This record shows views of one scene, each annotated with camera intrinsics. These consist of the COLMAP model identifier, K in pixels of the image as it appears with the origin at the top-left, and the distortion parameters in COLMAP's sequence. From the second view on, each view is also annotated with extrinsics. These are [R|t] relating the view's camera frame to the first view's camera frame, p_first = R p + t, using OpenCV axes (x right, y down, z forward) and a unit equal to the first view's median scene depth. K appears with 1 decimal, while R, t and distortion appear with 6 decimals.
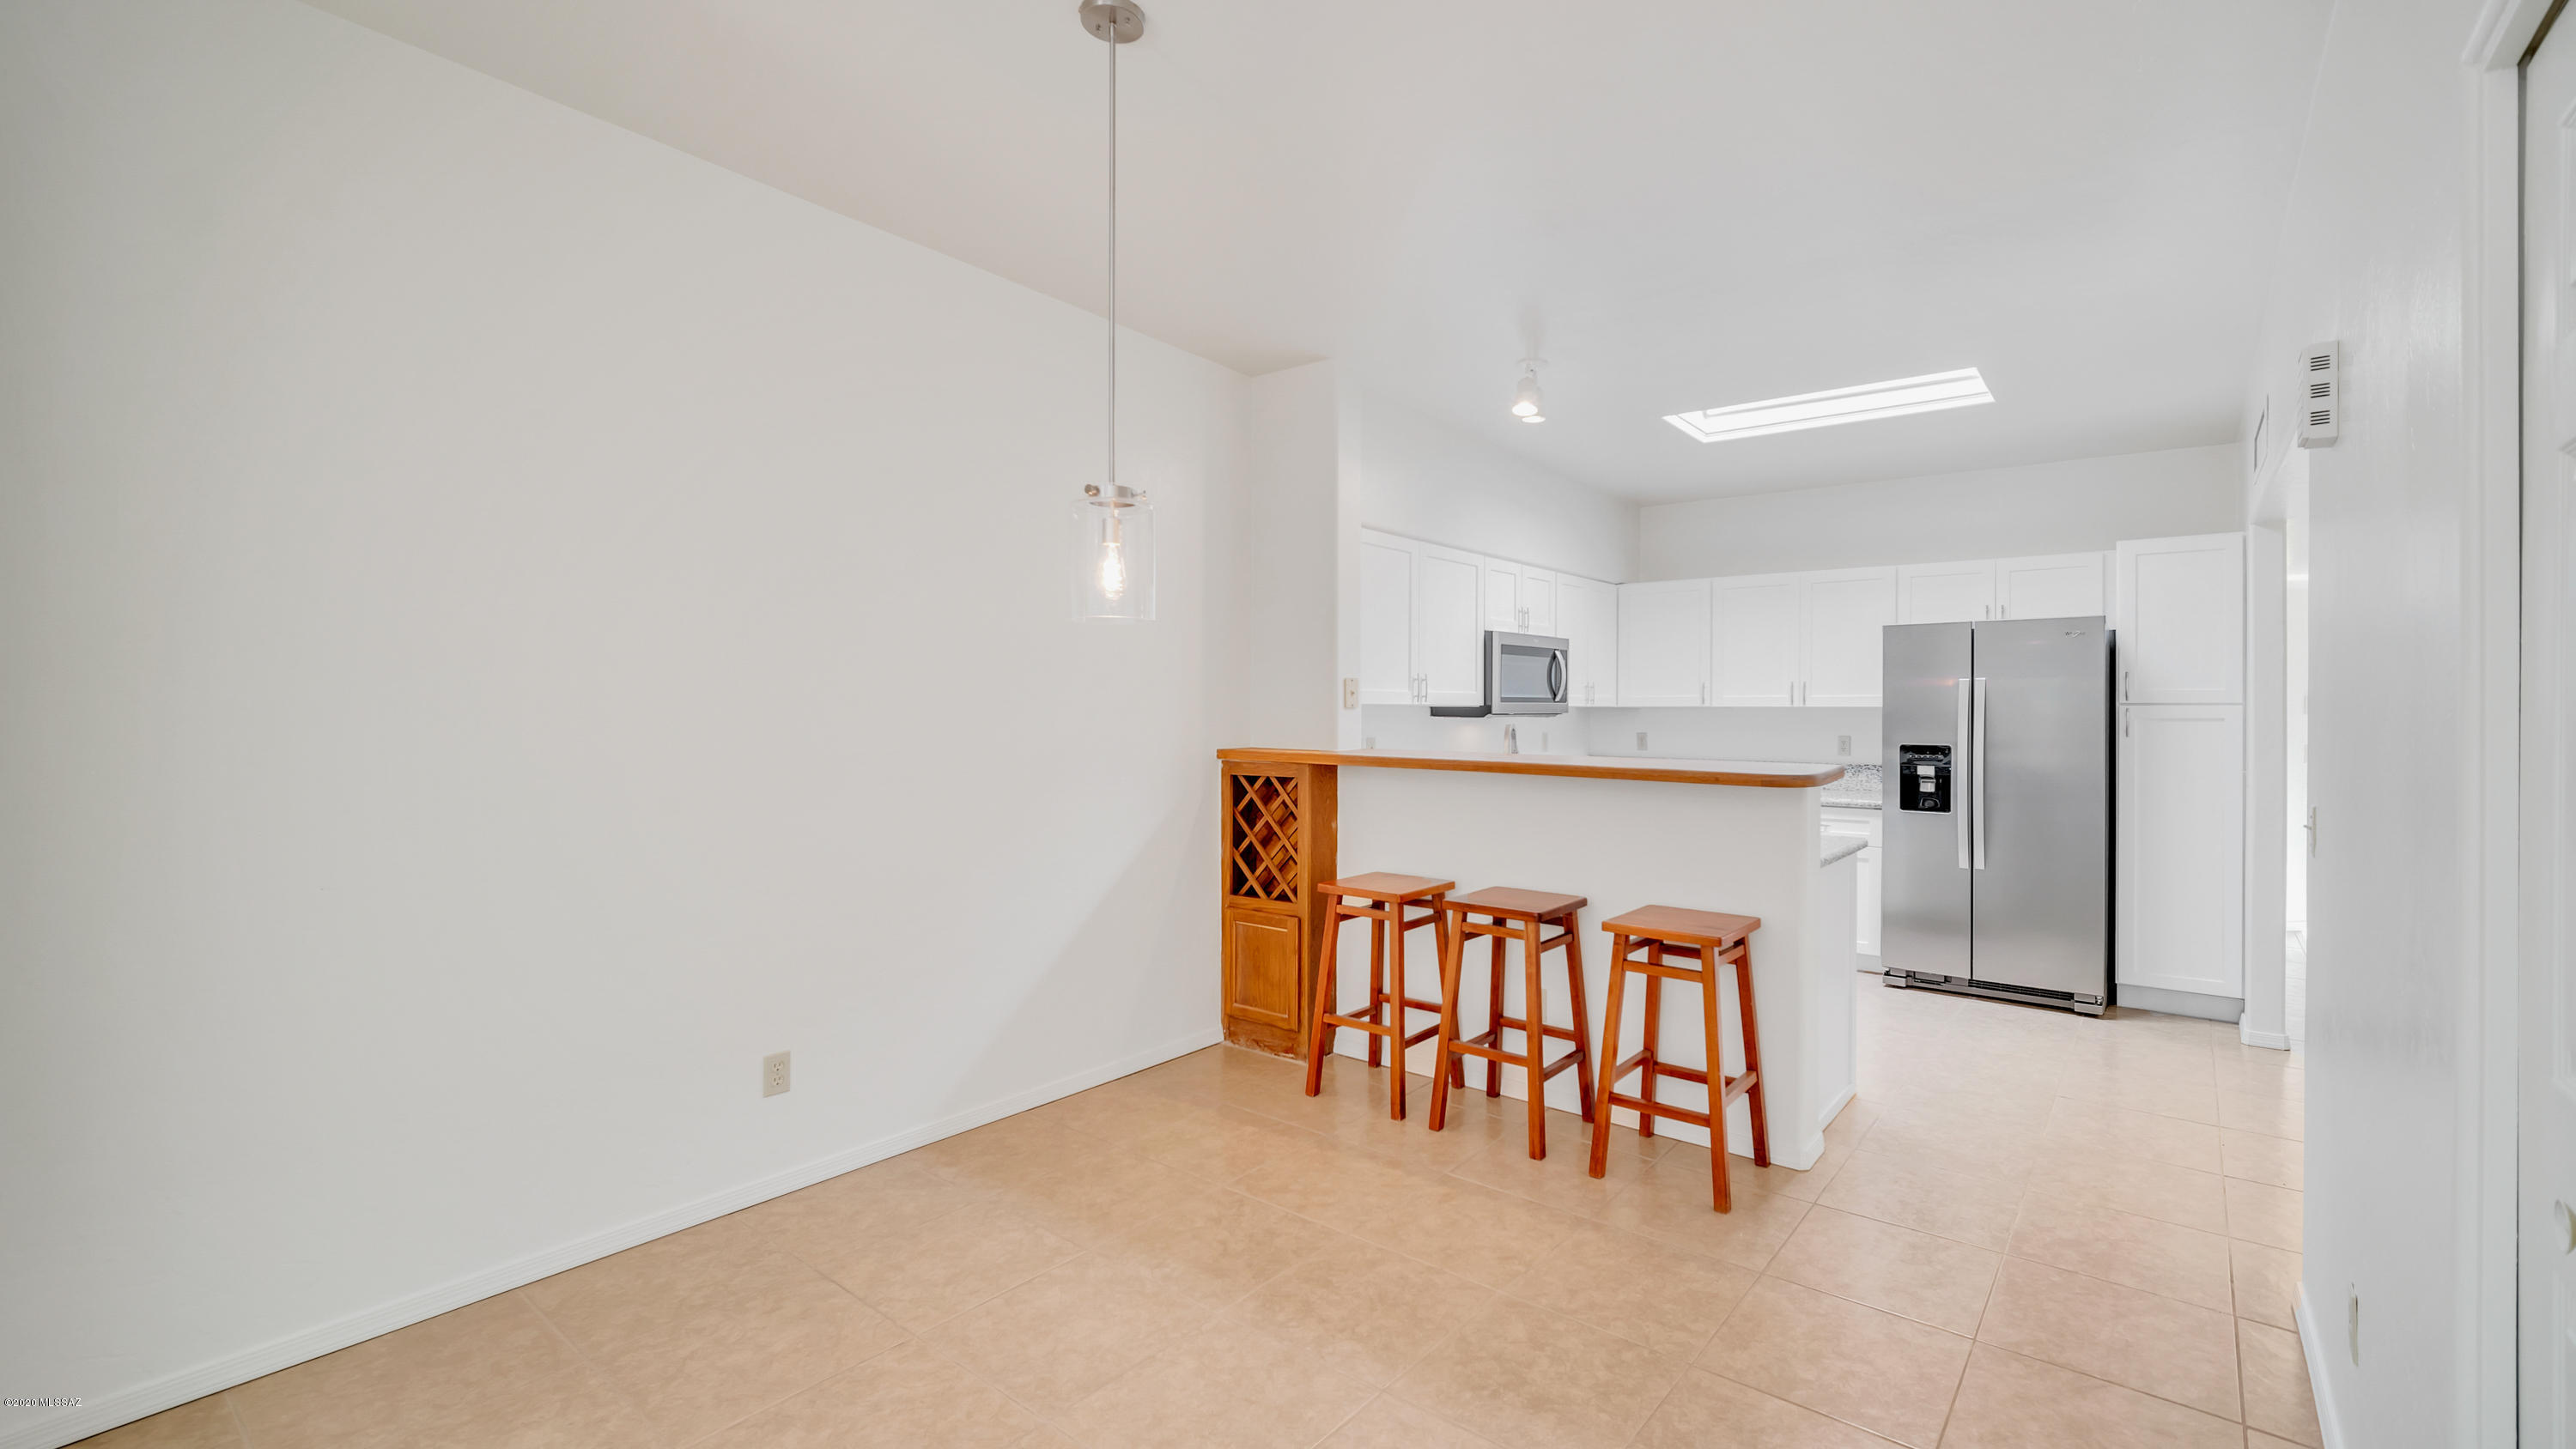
lens RADIAL K [[1038.8, 0, 1343.4], [0, 1038.8, 717.1], [0, 0, 1]] dist [-0.000002, 0.000044]
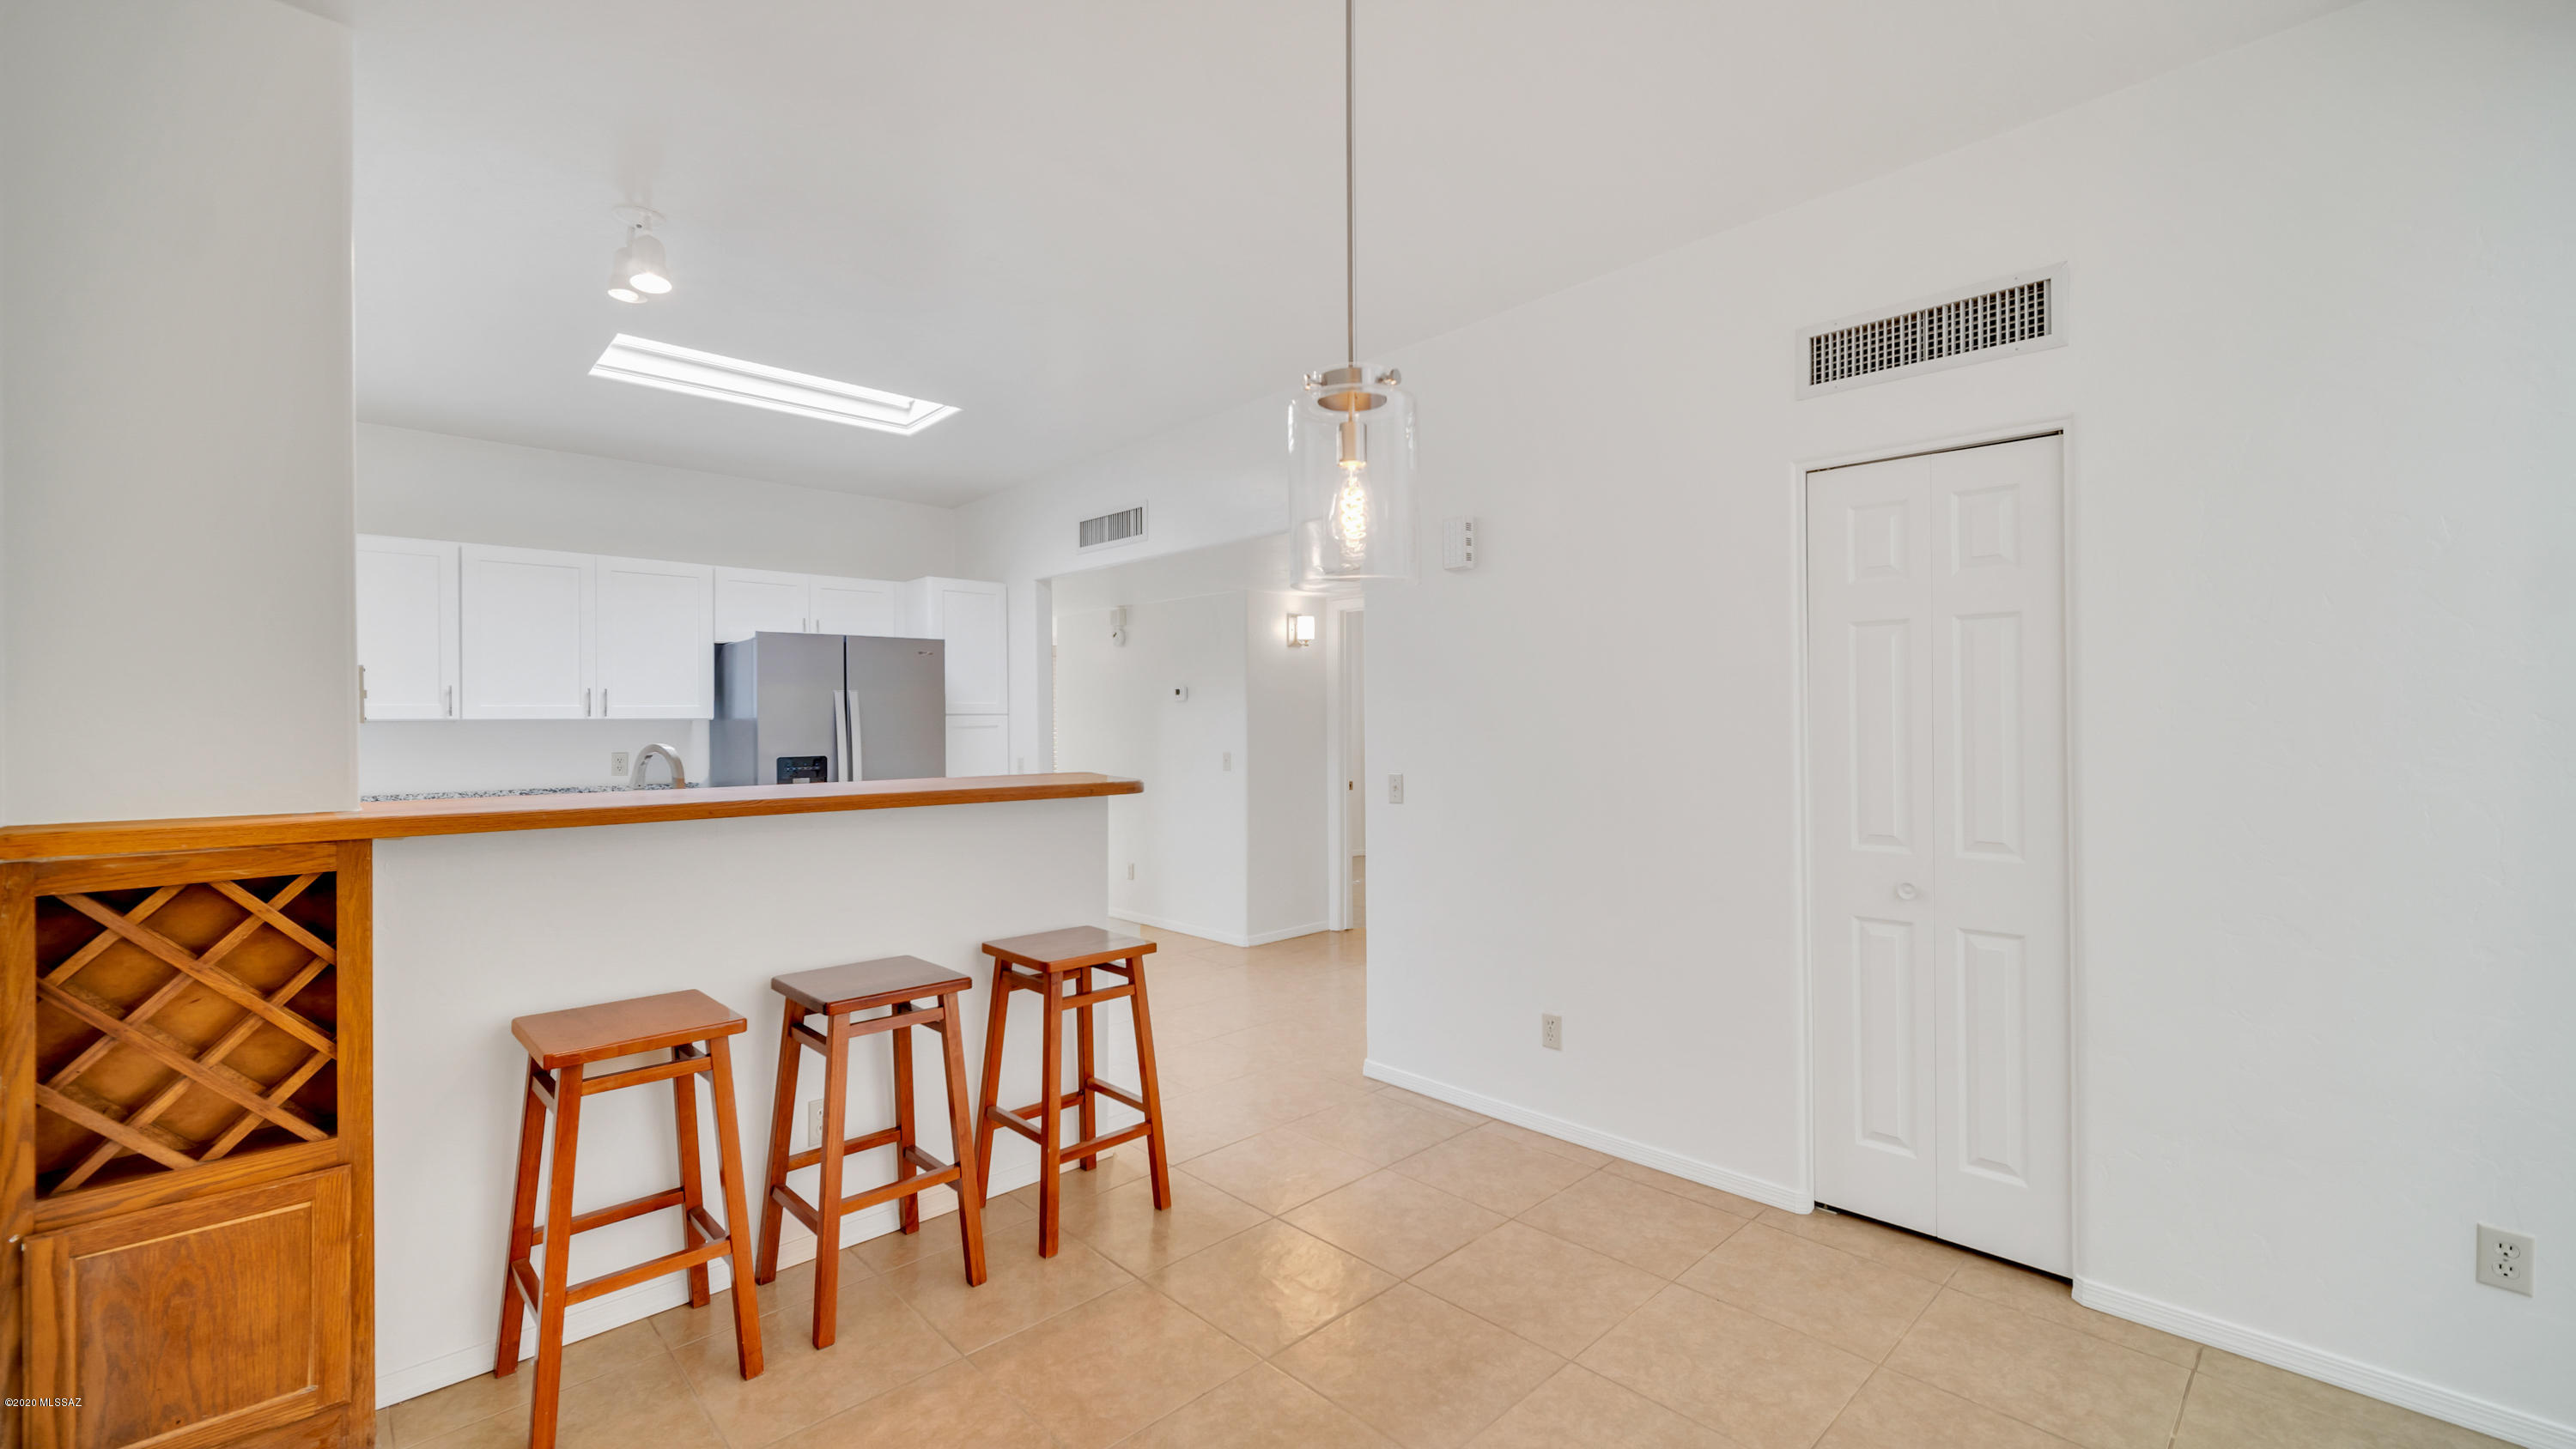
lens RADIAL K [[1038.8, 0, 1343.4], [0, 1038.8, 717.1], [0, 0, 1]] dist [-0.000002, 0.000044]
pose [[0.151420, -0.002824, 0.988465, -0.437758], [0.013372, 0.999910, 0.000808, -0.006174], [-0.988379, 0.013095, 0.151445, 0.465626]]
